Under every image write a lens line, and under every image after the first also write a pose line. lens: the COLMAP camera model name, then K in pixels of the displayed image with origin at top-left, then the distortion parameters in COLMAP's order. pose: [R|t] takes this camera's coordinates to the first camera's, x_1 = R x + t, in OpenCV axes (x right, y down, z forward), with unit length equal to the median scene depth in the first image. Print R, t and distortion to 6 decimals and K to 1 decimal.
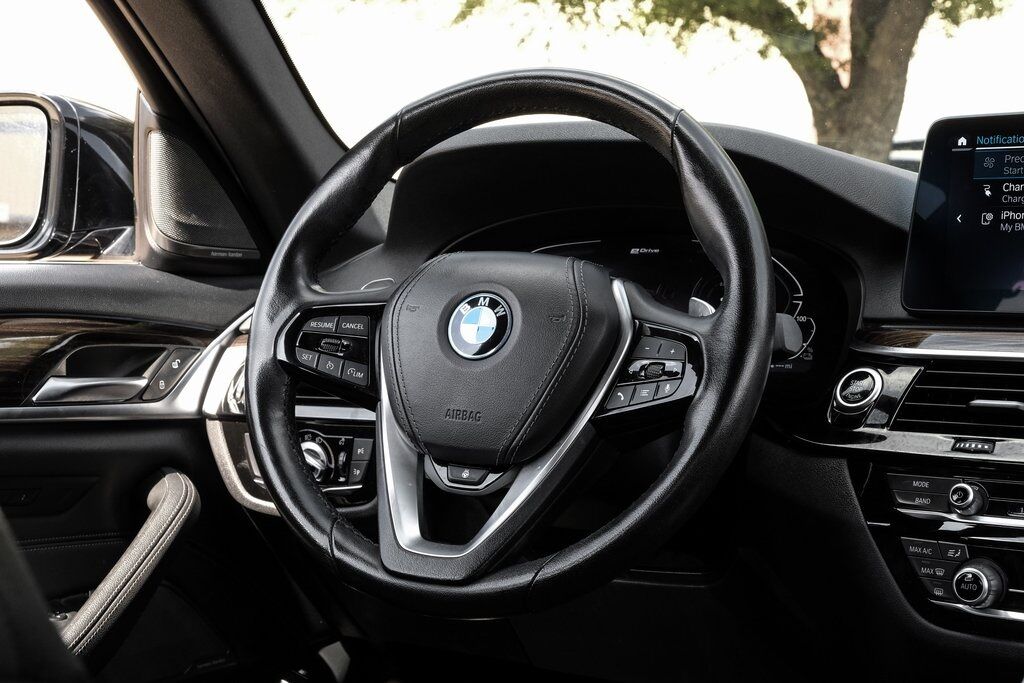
lens RADIAL K [[1701.8, 0, 511.7], [0, 1701.8, 339.8], [0, 0, 1]] dist [0.032019, 0.000000]
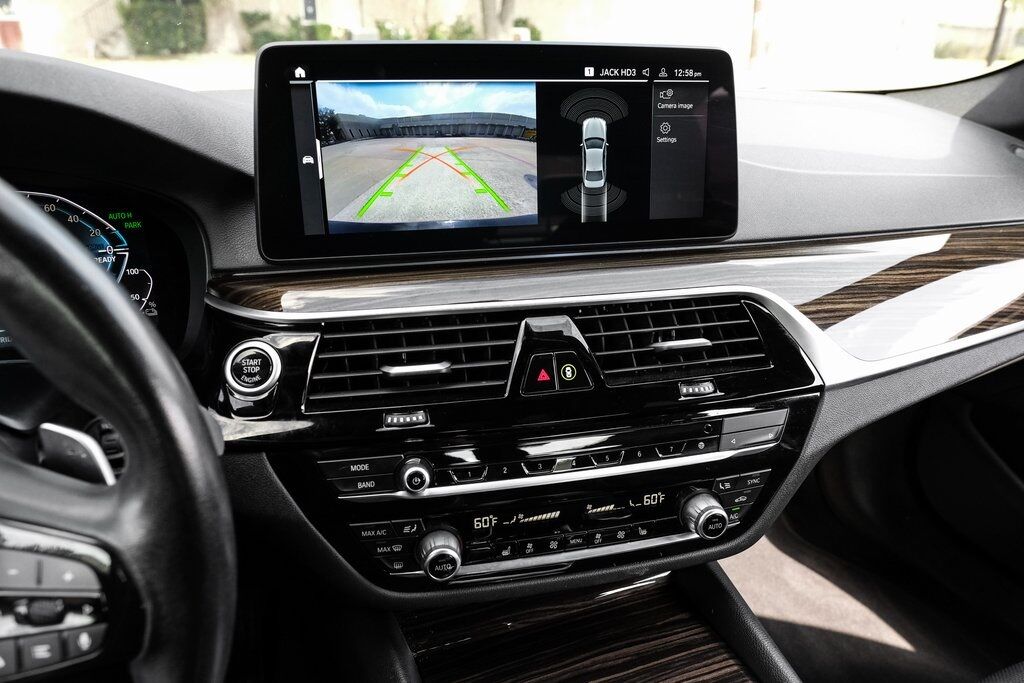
lens RADIAL K [[710.7, 0, 501.4], [0, 710.7, 349.3], [0, 0, 1]] dist [-0.043691, 0.005463]
pose [[0.679906, -0.277066, 0.678941, 0.039946], [0.038417, 0.938060, 0.344337, -0.104499], [-0.732292, -0.208034, 0.648437, 0.655016]]
